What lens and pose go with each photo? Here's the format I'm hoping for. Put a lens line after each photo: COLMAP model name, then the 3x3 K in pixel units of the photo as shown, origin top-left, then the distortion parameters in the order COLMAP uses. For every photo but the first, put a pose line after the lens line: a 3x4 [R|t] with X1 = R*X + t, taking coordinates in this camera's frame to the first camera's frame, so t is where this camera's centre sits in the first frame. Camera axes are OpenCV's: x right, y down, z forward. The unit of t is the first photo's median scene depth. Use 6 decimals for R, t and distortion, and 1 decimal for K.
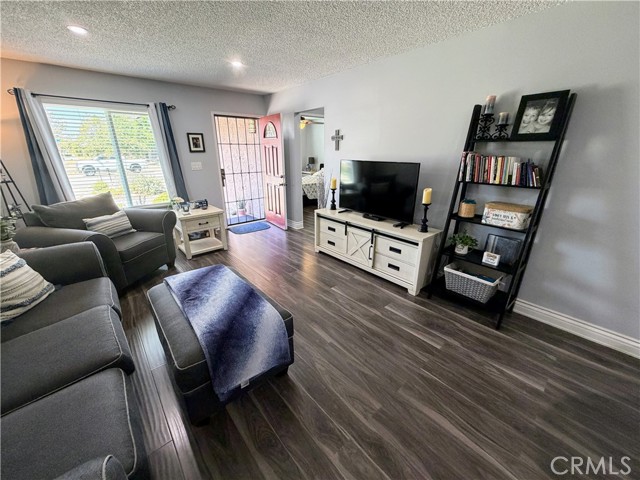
lens RADIAL K [[254.9, 0, 318.6], [0, 254.9, 240.2], [0, 0, 1]] dist [0.000086, 0.000011]
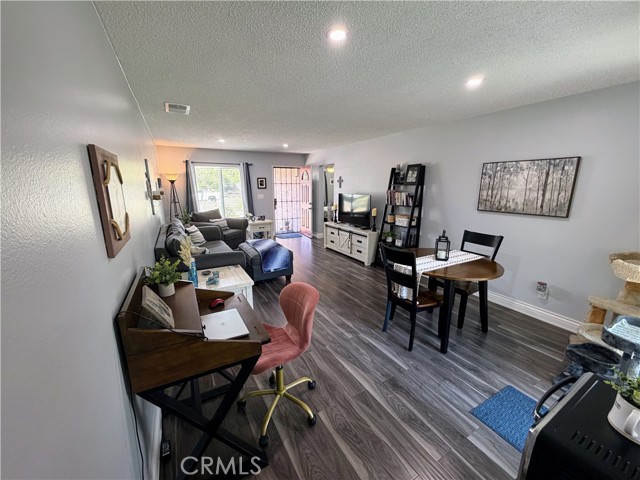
lens RADIAL K [[254.8, 0, 319.3], [0, 254.8, 240.5], [0, 0, 1]] dist [0.000896, -0.000475]
pose [[0.980868, 0.043178, -0.189825, 0.364214], [-0.066505, 0.990750, -0.118287, 0.266381], [0.182962, 0.128648, 0.974666, -0.832707]]
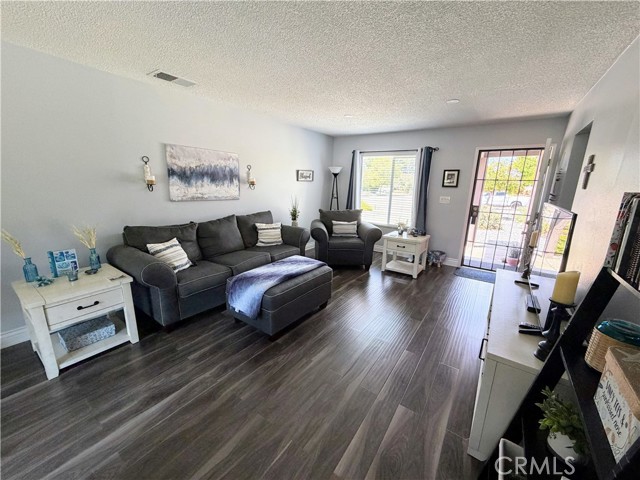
lens RADIAL K [[254.8, 0, 319.3], [0, 254.8, 240.5], [0, 0, 1]] dist [0.000896, -0.000475]
pose [[0.239658, 0.225987, -0.944190, 0.674527], [-0.352066, 0.926563, 0.132405, -0.145419], [0.904772, 0.300685, 0.301621, 0.416418]]
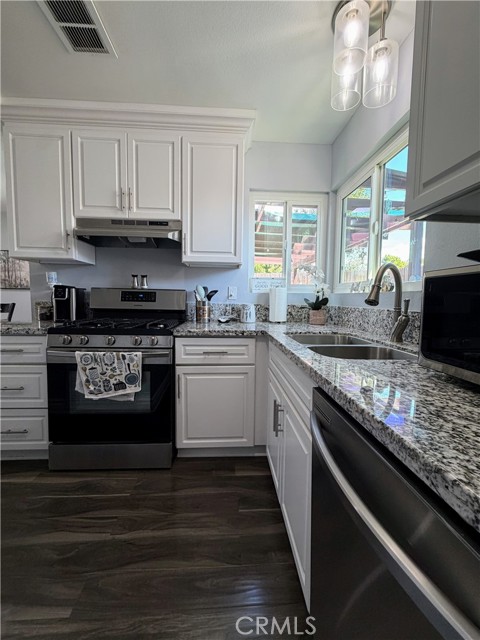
lens RADIAL K [[265.7, 0, 240.0], [0, 265.7, 320.0], [0, 0, 1]] dist [-0.001134, -0.000014]
pose [[0.605140, -0.052515, 0.794385, 0.486360], [0.251441, 0.959356, -0.128119, 0.648310], [-0.755370, 0.277271, 0.593749, -1.428794]]
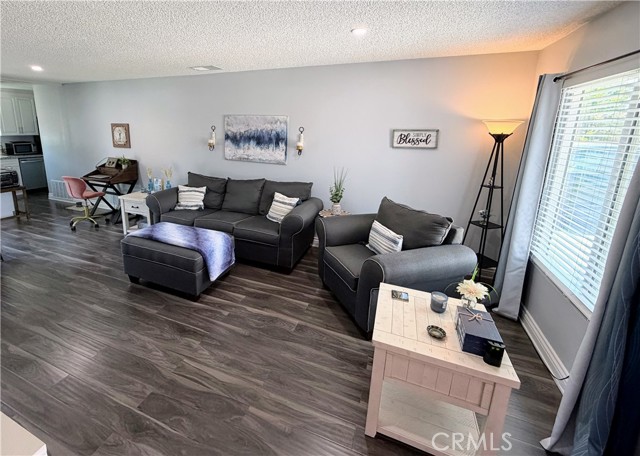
lens RADIAL K [[286.0, 0, 280.5], [0, 286.0, 187.5], [0, 0, 1]] dist [-0.000075, 0.000189]
pose [[-0.896857, 0.074040, -0.436080, -0.141562], [-0.164813, 0.858957, 0.484799, -0.612547], [0.410468, 0.506667, -0.758158, 1.519811]]
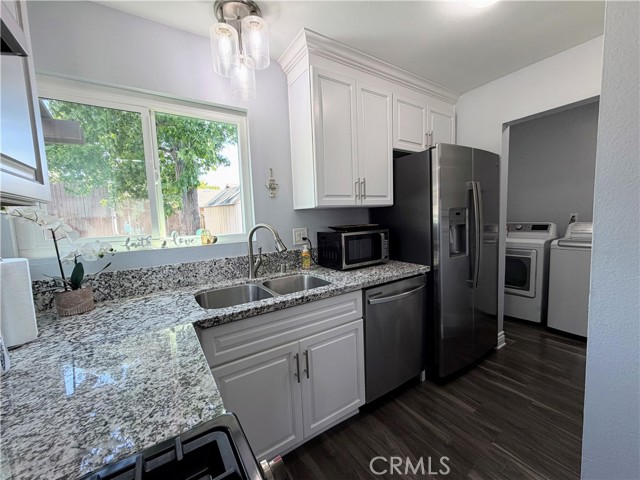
lens RADIAL K [[254.8, 0, 319.3], [0, 254.8, 240.5], [0, 0, 1]] dist [0.000896, -0.000475]
pose [[-0.990804, 0.028800, 0.132201, 0.774896], [0.082166, 0.904358, 0.418790, 0.358240], [-0.107496, 0.425801, -0.898408, -0.835670]]
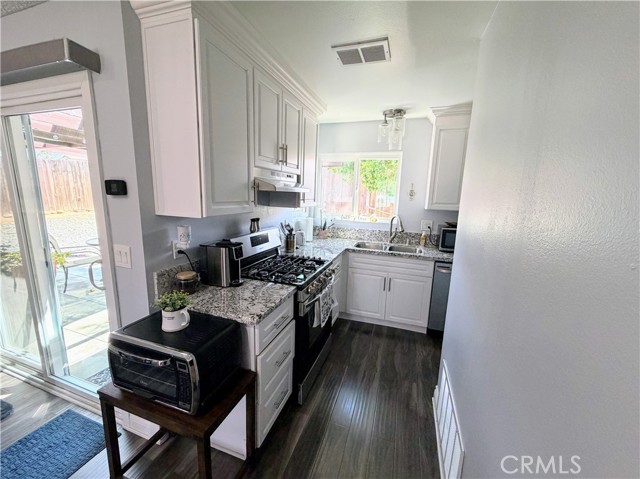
lens RADIAL K [[259.9, 0, 320.0], [0, 259.9, 239.5], [0, 0, 1]] dist [-0.000894, -0.000149]
pose [[-0.508211, -0.165292, 0.845222, 0.165487], [0.259165, 0.906568, 0.333119, 0.189194], [-0.821313, 0.388347, -0.417890, -0.577052]]
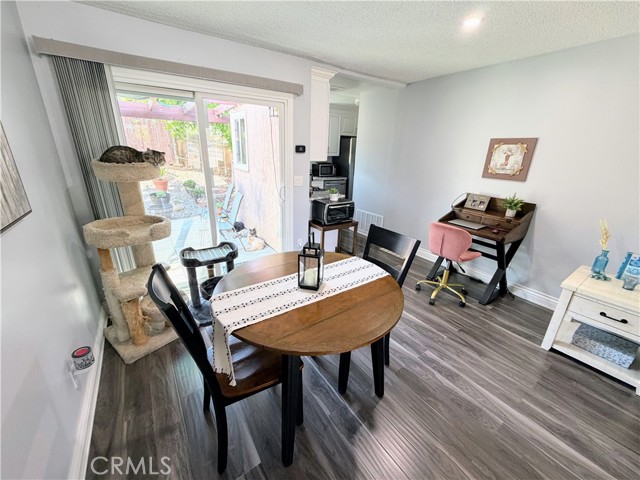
lens RADIAL K [[254.9, 0, 318.6], [0, 254.9, 240.2], [0, 0, 1]] dist [0.000086, 0.000011]
pose [[-0.993364, -0.065905, 0.094253, 0.577216], [0.008244, 0.776616, 0.629921, -0.214965], [-0.114713, 0.626518, -0.770919, 0.556903]]
